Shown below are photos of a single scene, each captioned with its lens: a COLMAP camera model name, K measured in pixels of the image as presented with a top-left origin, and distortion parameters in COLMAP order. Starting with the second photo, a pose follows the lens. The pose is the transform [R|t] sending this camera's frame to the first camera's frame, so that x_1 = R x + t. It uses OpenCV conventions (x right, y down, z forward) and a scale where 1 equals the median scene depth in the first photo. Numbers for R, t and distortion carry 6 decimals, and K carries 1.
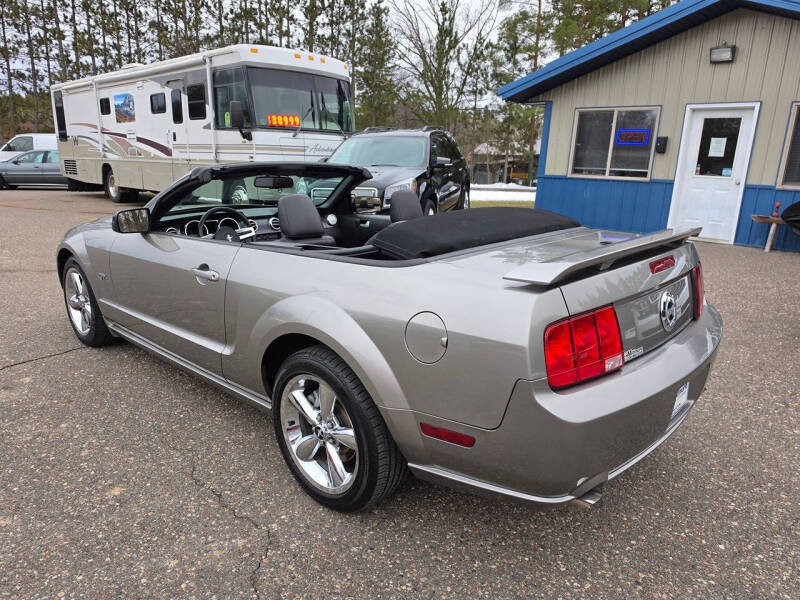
lens RADIAL K [[558.9, 0, 402.2], [0, 558.9, 307.8], [0, 0, 1]] dist [0.014890, -0.025057]
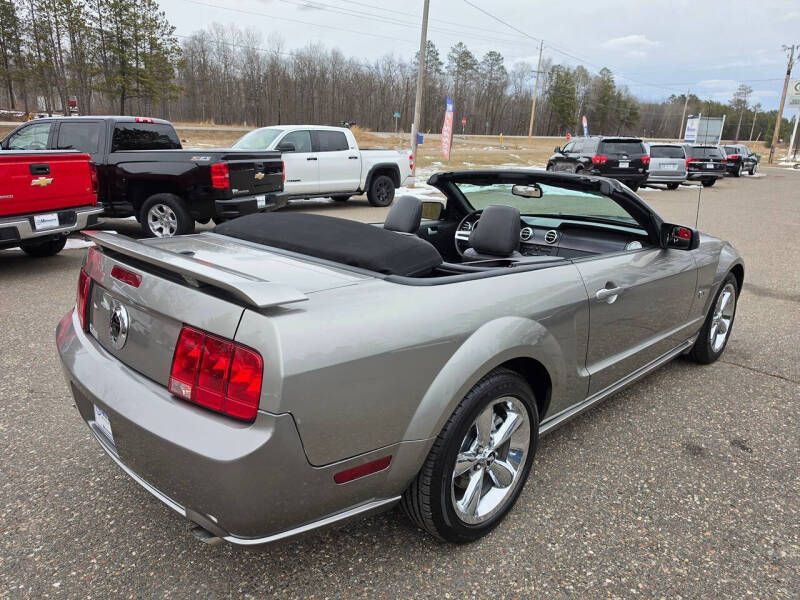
lens RADIAL K [[558.9, 0, 398.2], [0, 558.9, 314.9], [0, 0, 1]] dist [0.014890, -0.025057]
pose [[-0.037254, 0.263033, -0.964067, 0.310591], [-0.277585, 0.924046, 0.262840, -0.088127], [0.959978, 0.277403, 0.038589, 0.325841]]
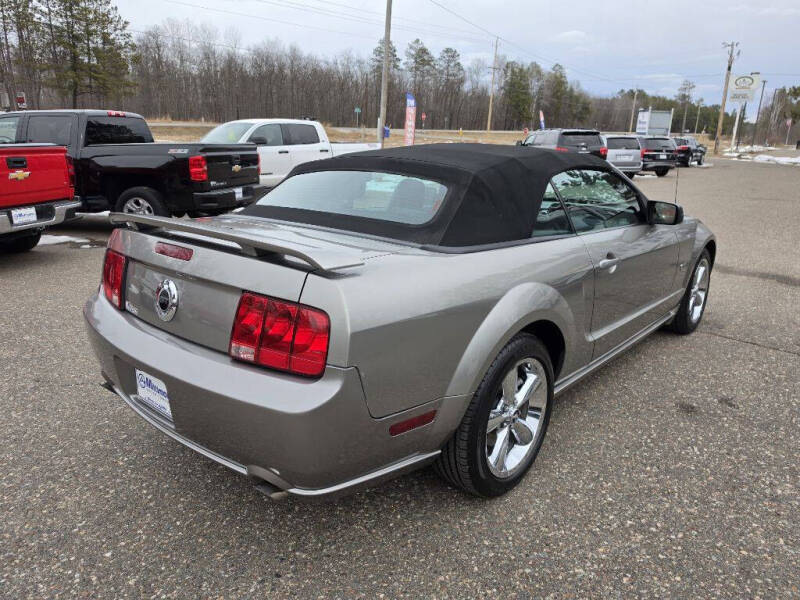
lens RADIAL K [[558.9, 0, 400.5], [0, 558.9, 299.2], [0, 0, 1]] dist [0.014890, -0.025057]
pose [[0.036237, 0.245644, -0.968683, 0.328066], [-0.268268, 0.936132, 0.227354, -0.074032], [0.962663, 0.251627, 0.099821, 0.300221]]
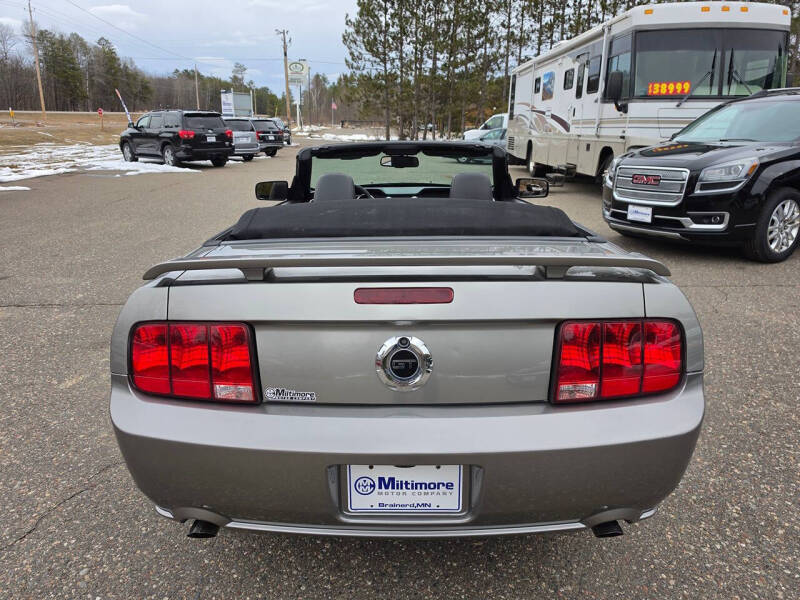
lens RADIAL K [[558.9, 0, 394.3], [0, 558.9, 310.7], [0, 0, 1]] dist [0.014890, -0.025057]
pose [[0.673470, 0.206835, -0.709689, 0.218681], [-0.173023, 0.977495, 0.120693, -0.032055], [0.718681, 0.041510, 0.694100, 0.119695]]
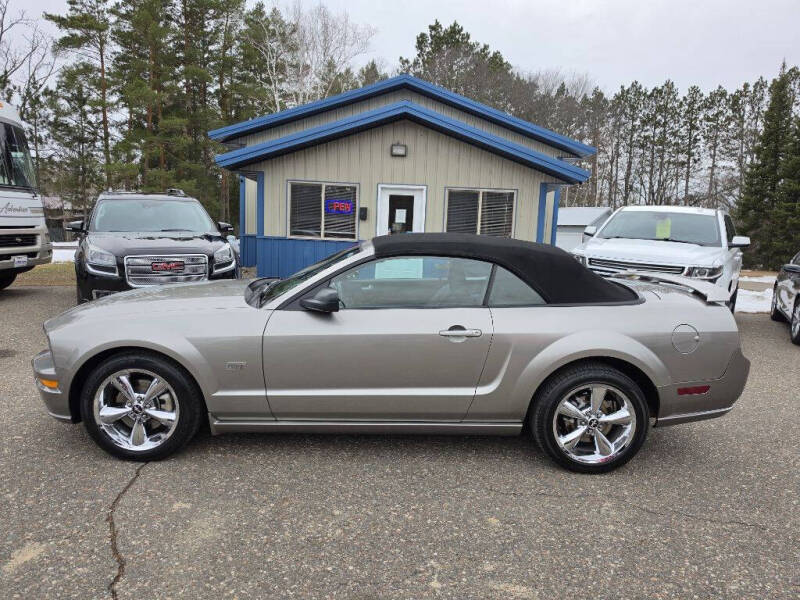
lens RADIAL K [[551.9, 0, 403.5], [0, 551.9, 299.8], [0, 0, 1]] dist [0.025614, -0.025680]
pose [[0.714708, -0.092513, 0.693278, -0.377102], [0.166346, 0.985255, -0.040014, -0.031078], [-0.679354, 0.143922, 0.719559, 0.058697]]
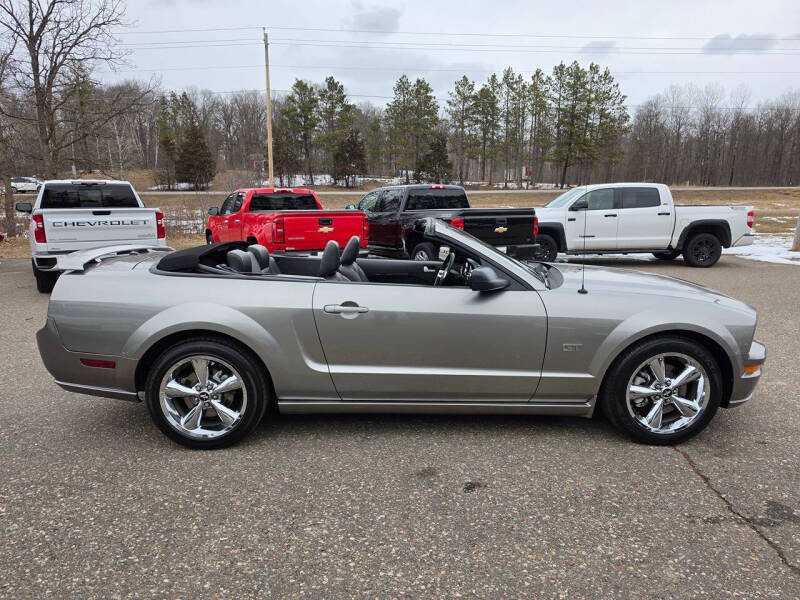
lens RADIAL K [[558.9, 0, 398.7], [0, 558.9, 312.6], [0, 0, 1]] dist [0.014890, -0.025057]
pose [[-0.712112, 0.109797, -0.693427, 0.252245], [-0.199032, 0.915601, 0.349371, -0.182800], [0.673263, 0.386806, -0.630157, 0.683807]]
